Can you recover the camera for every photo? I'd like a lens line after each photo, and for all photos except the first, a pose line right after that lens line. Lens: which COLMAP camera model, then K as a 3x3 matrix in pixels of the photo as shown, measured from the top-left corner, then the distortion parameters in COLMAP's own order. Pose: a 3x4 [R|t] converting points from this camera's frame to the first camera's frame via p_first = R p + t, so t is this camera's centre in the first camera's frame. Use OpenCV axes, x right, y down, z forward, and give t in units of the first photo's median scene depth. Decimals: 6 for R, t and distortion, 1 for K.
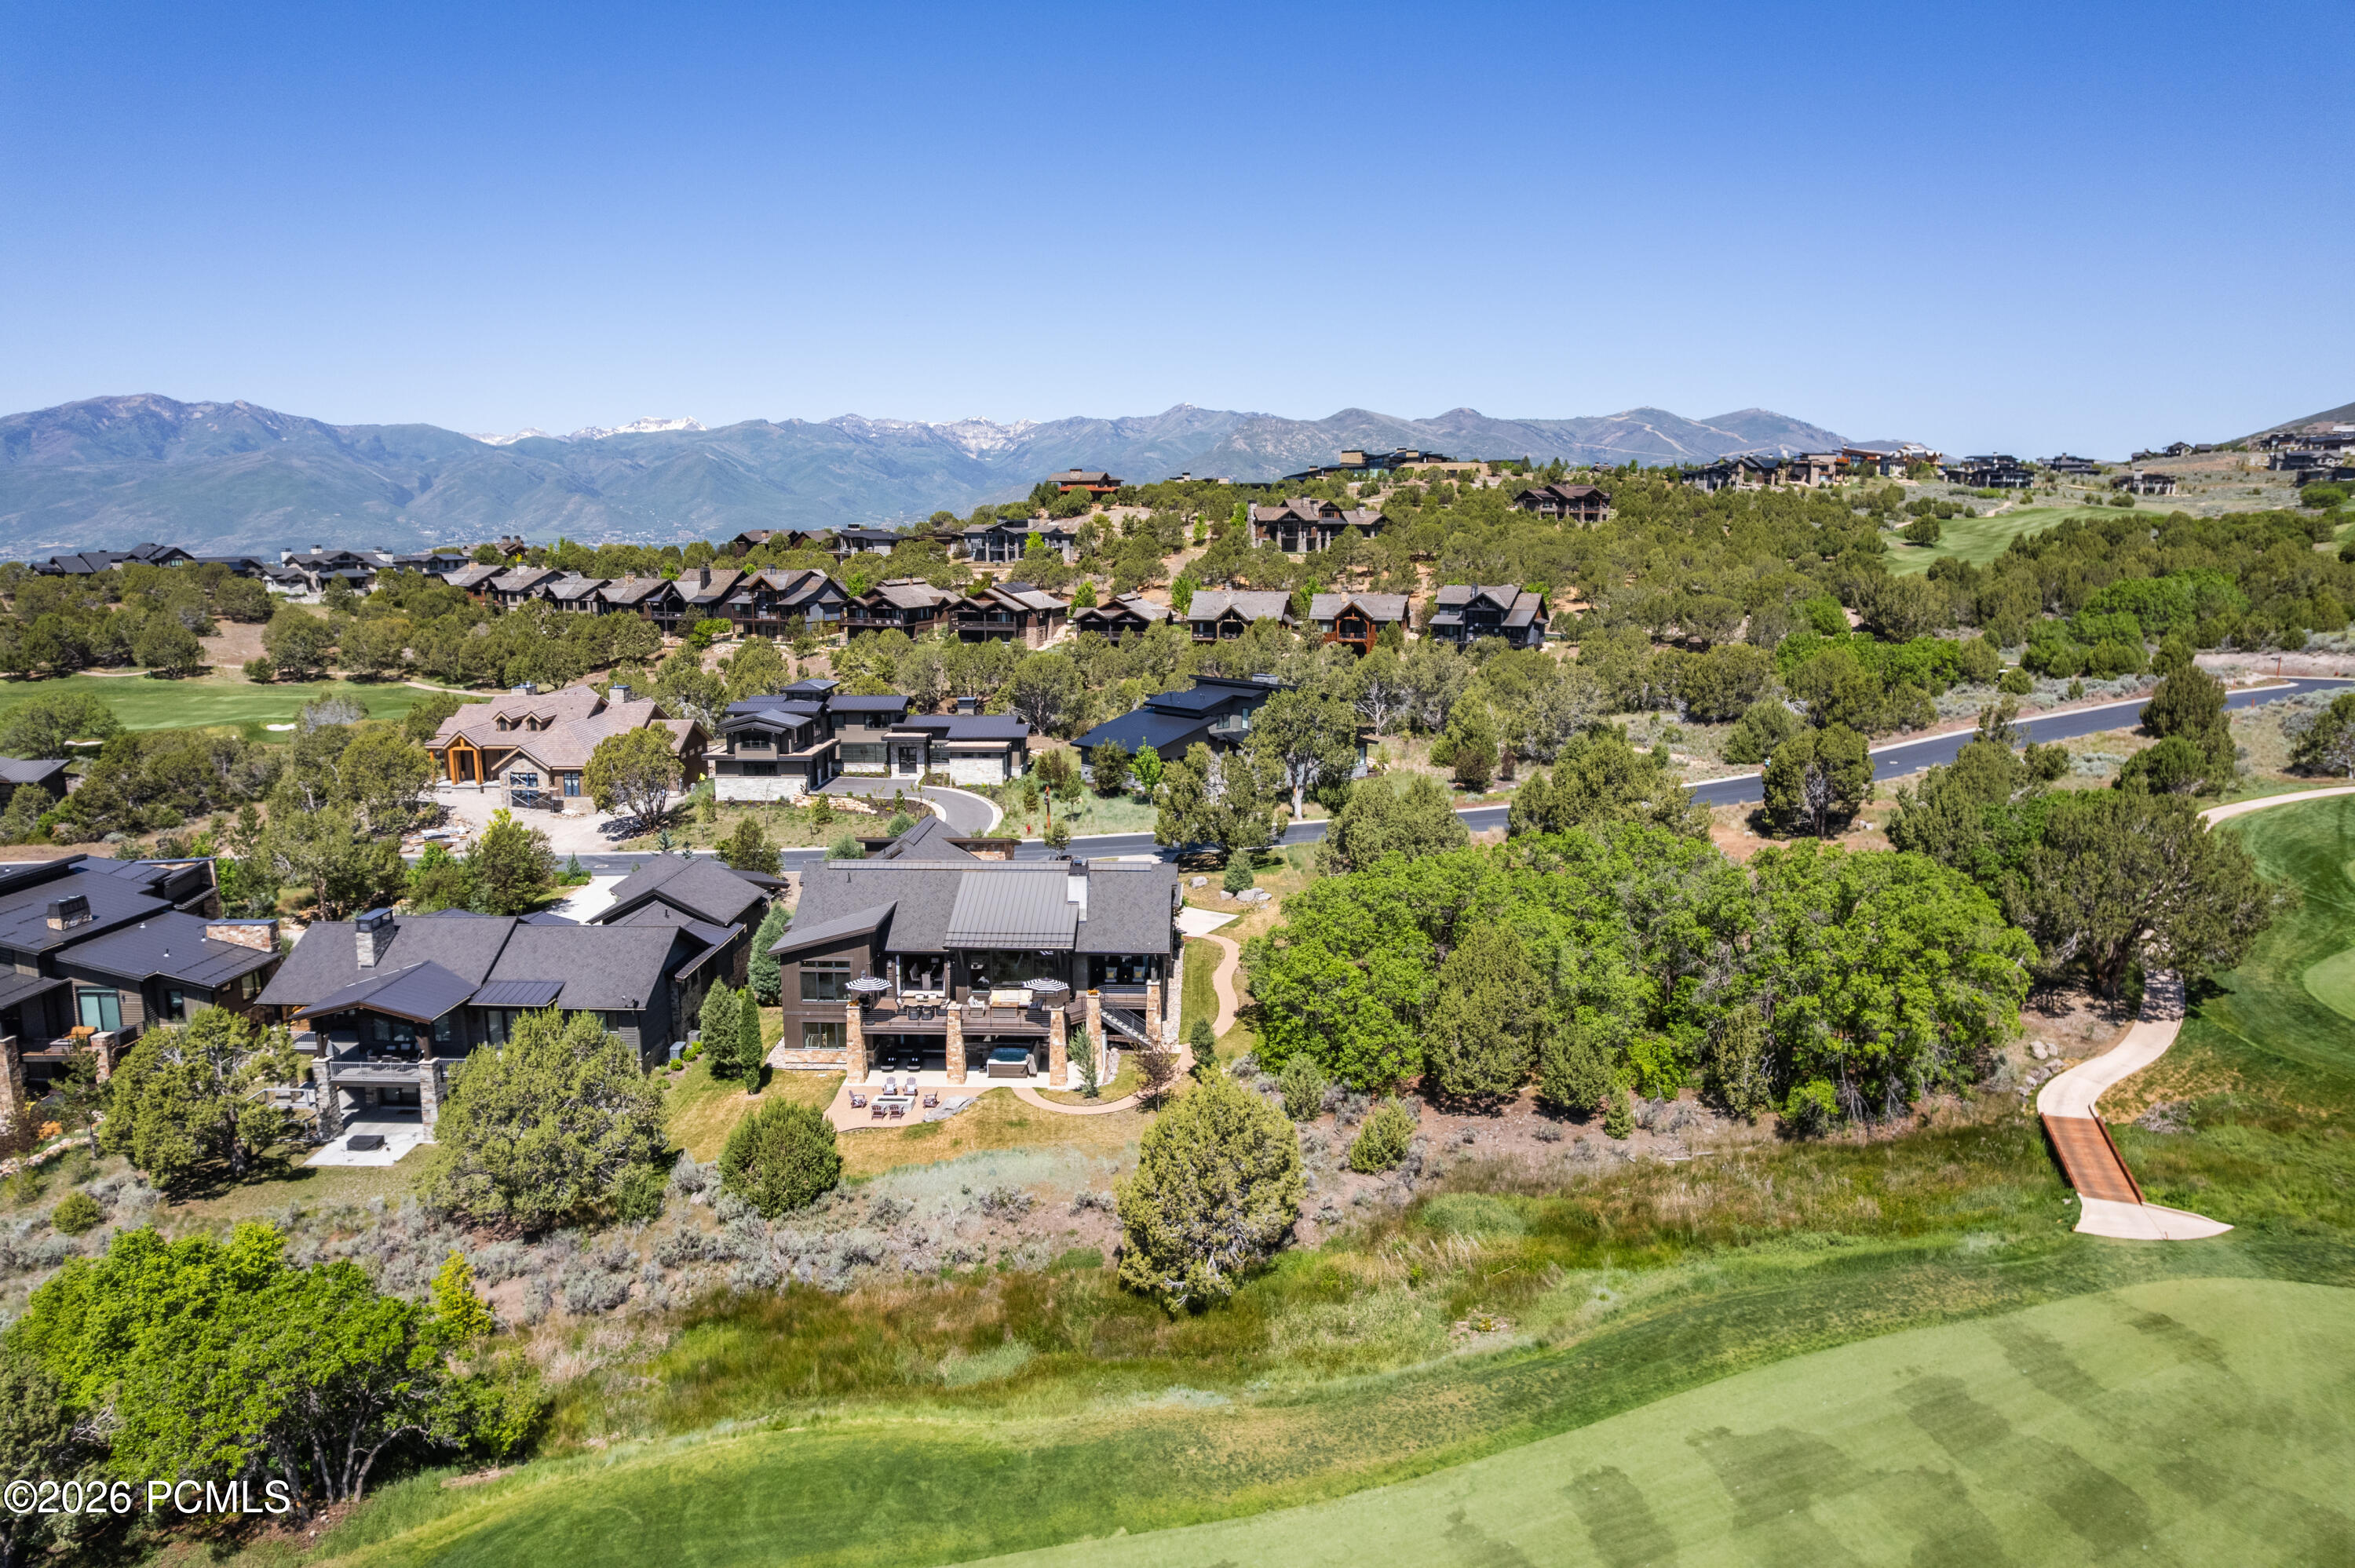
lens RADIAL K [[1513.0, 0, 1162.5], [0, 1513.0, 746.5], [0, 0, 1]] dist [-0.084867, 0.085259]
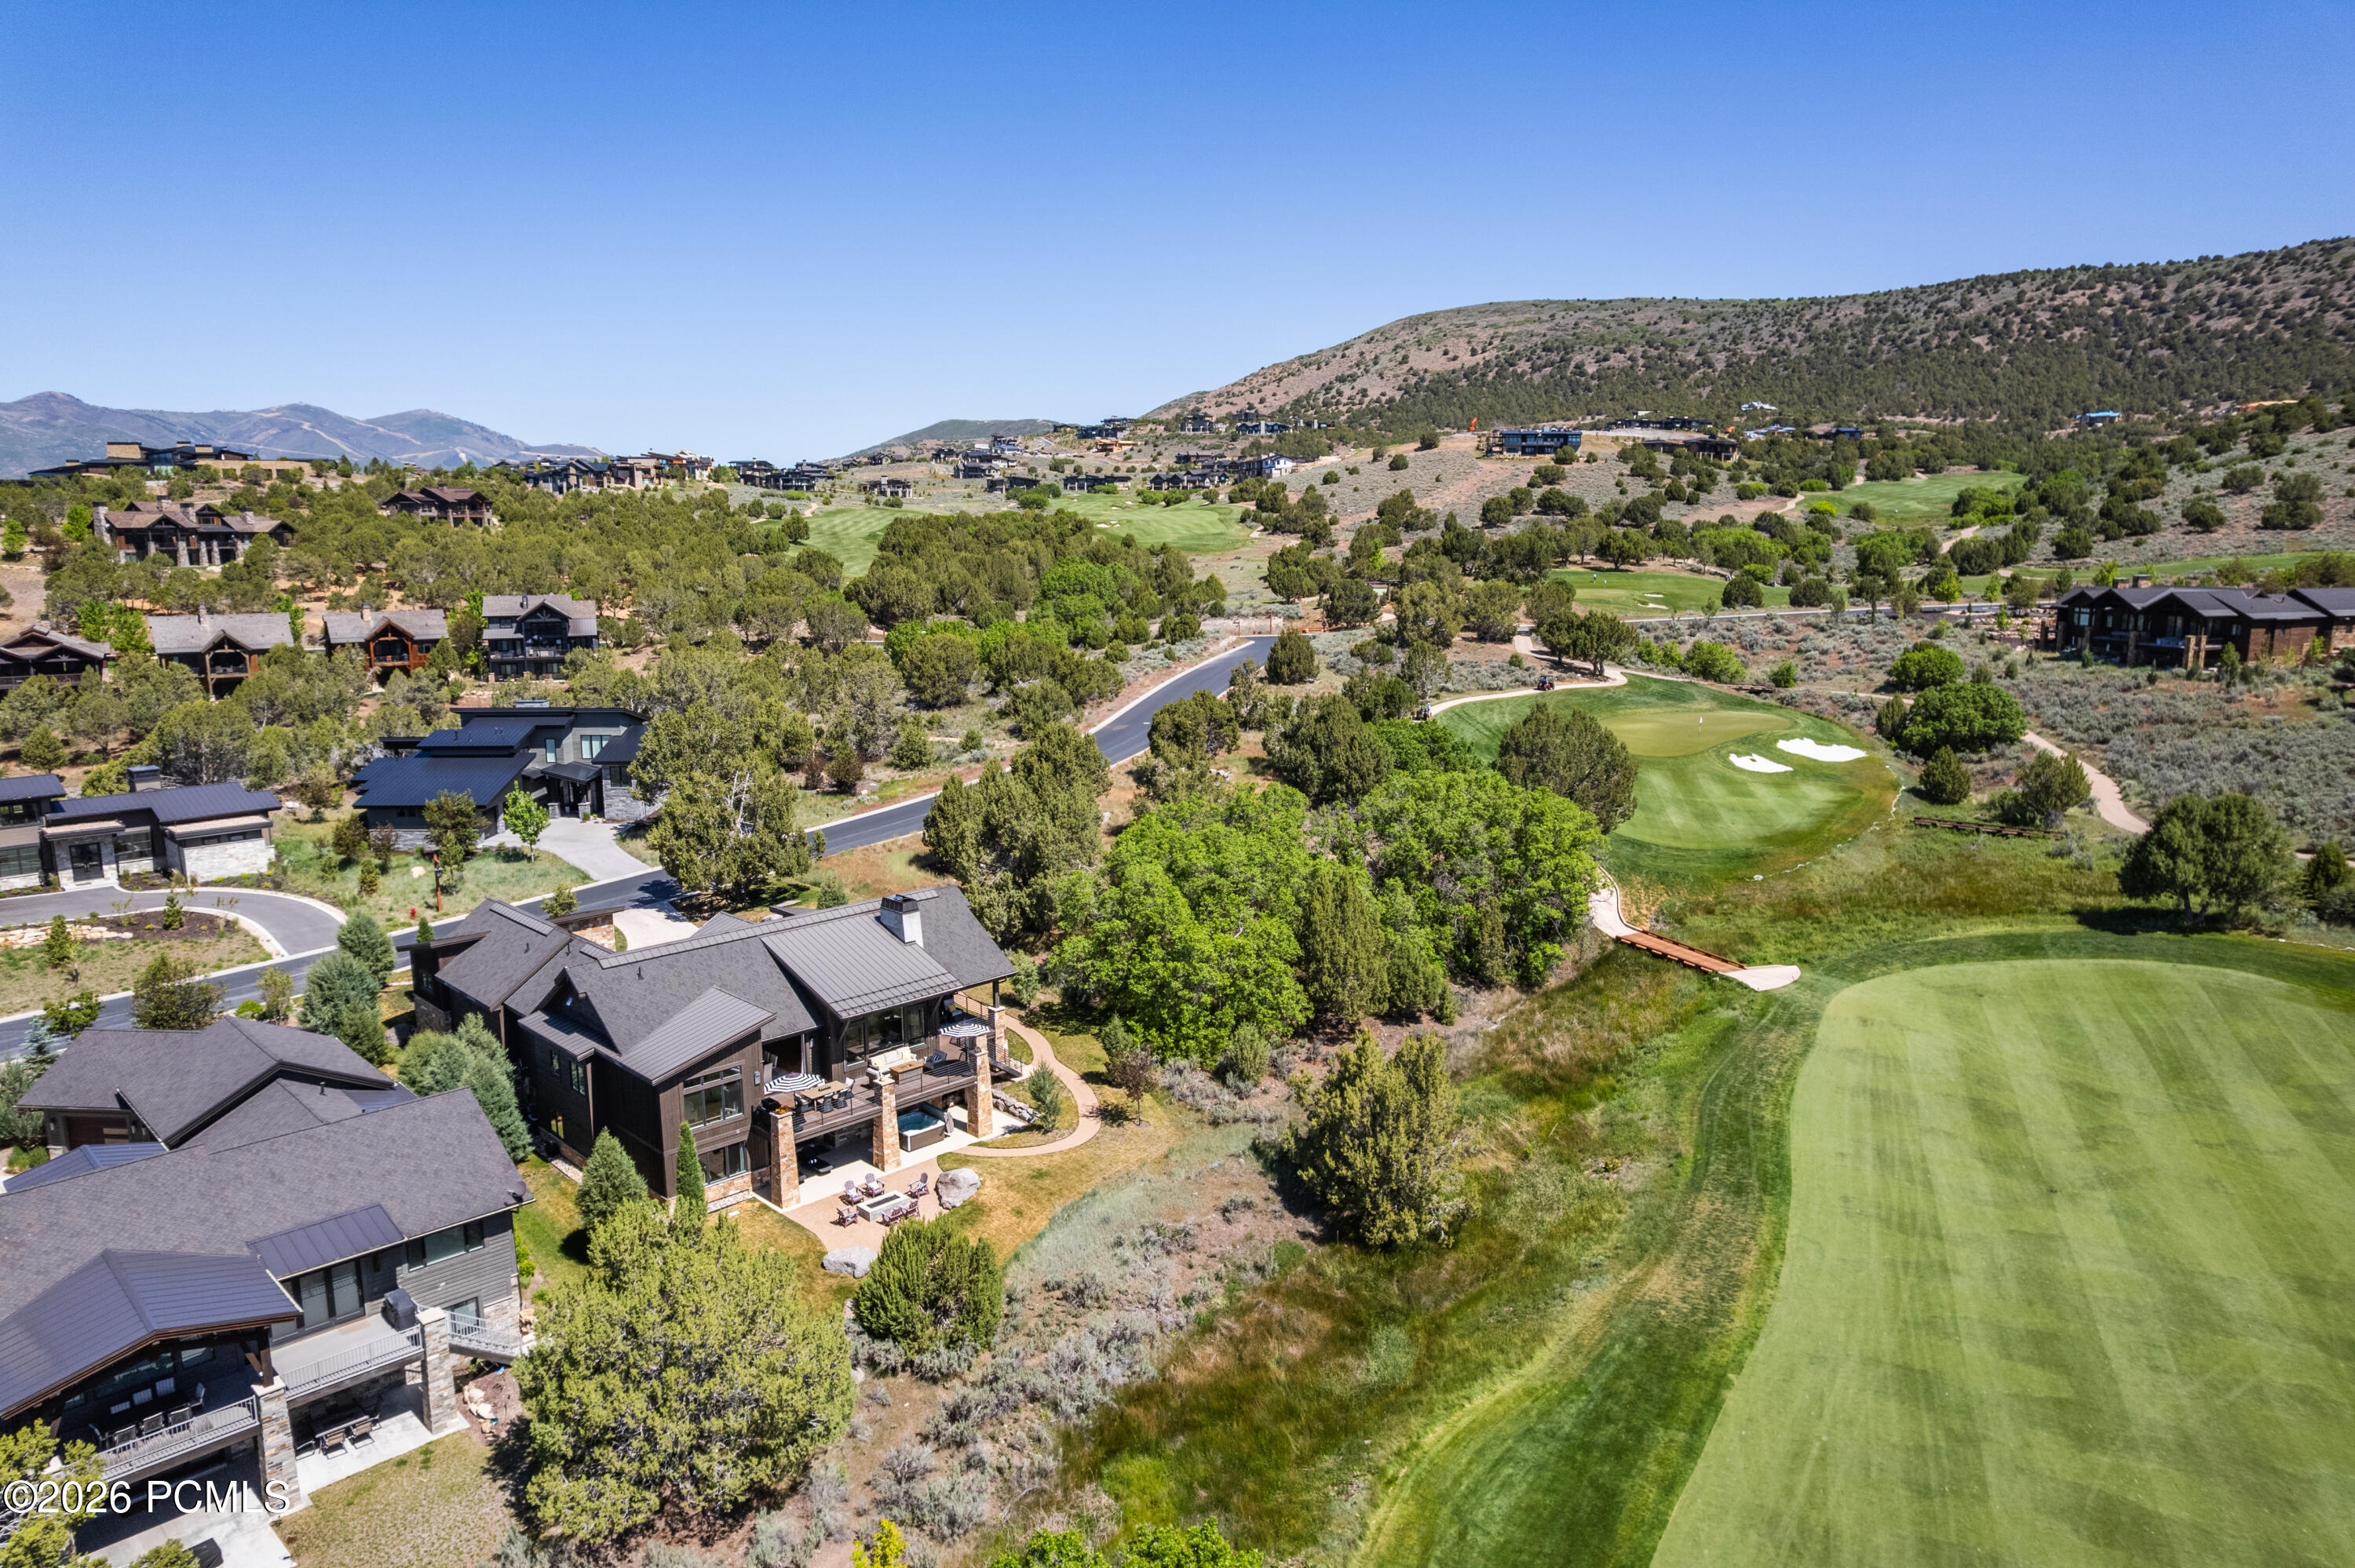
lens RADIAL K [[1513.0, 0, 1162.5], [0, 1513.0, 746.5], [0, 0, 1]] dist [-0.084867, 0.085259]
pose [[0.682563, -0.108688, 0.722700, -0.181115], [0.109766, 0.992908, 0.045655, -0.011998], [-0.722537, 0.048165, 0.689652, 0.077553]]
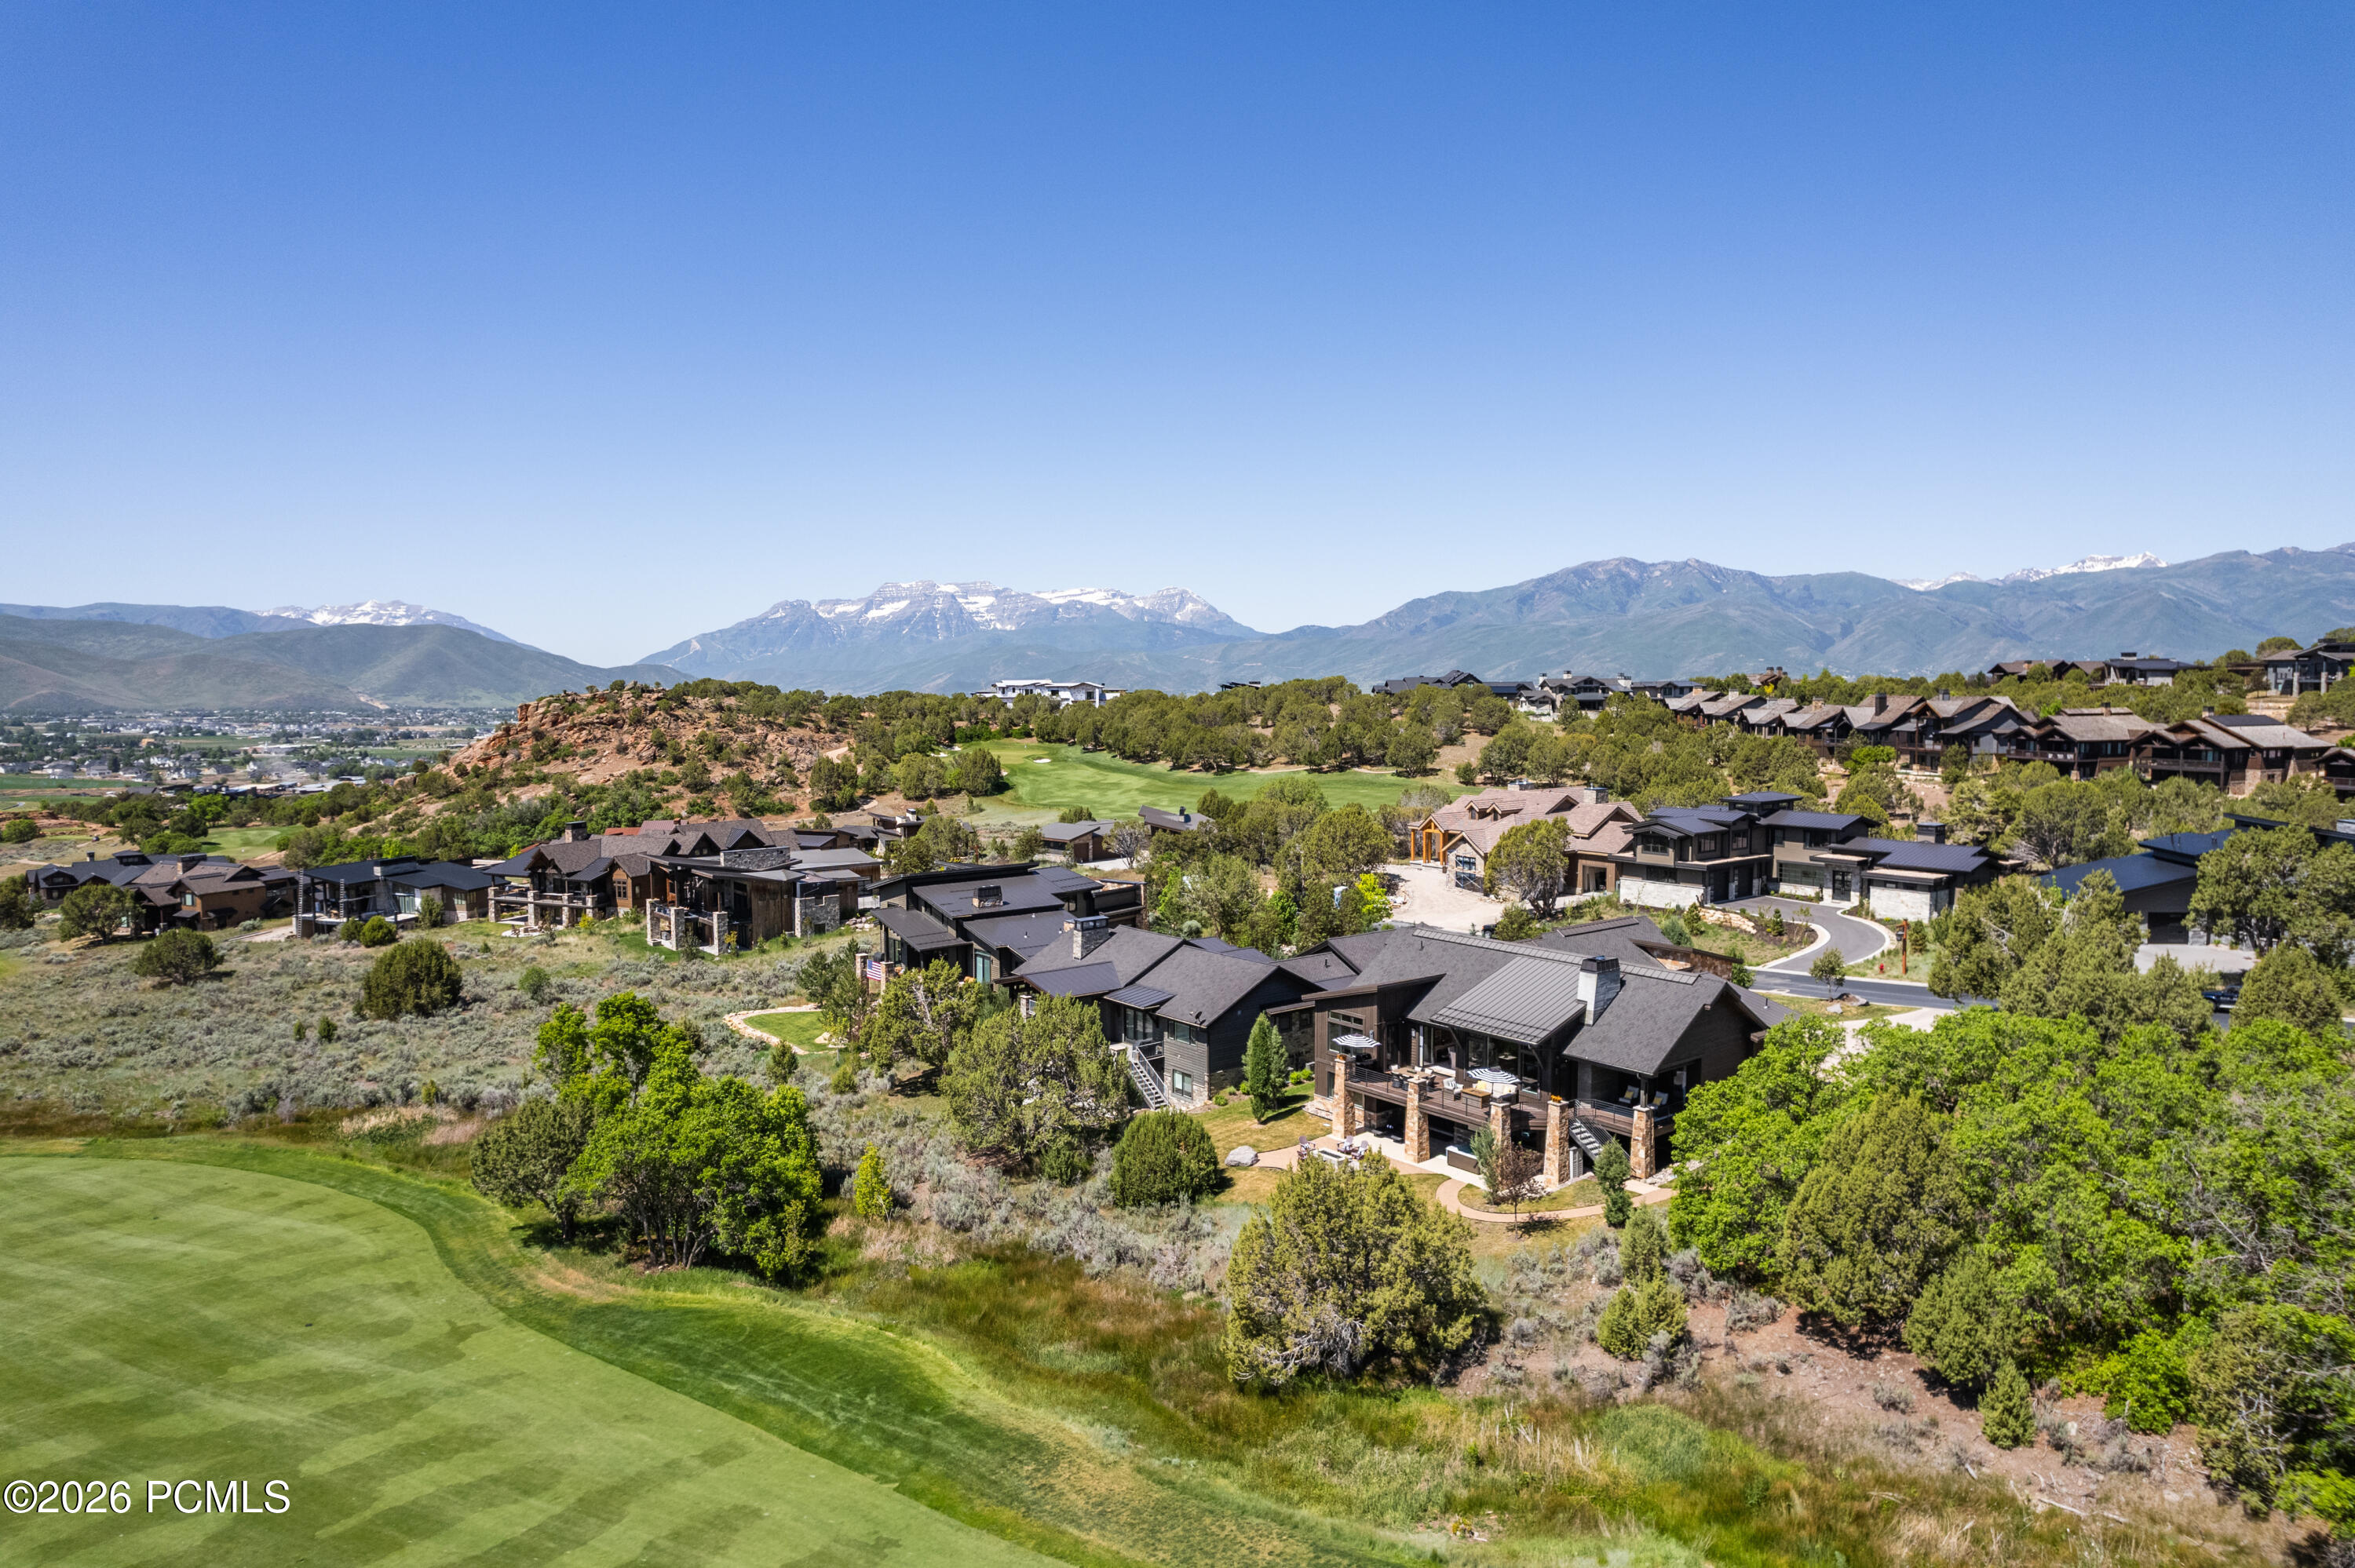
lens RADIAL K [[1513.0, 0, 1162.5], [0, 1513.0, 746.5], [0, 0, 1]] dist [-0.084867, 0.085259]
pose [[0.640287, 0.035829, -0.767299, 0.139640], [-0.109106, 0.993026, -0.044676, 0.005901], [0.760347, 0.112322, 0.639731, 0.066031]]
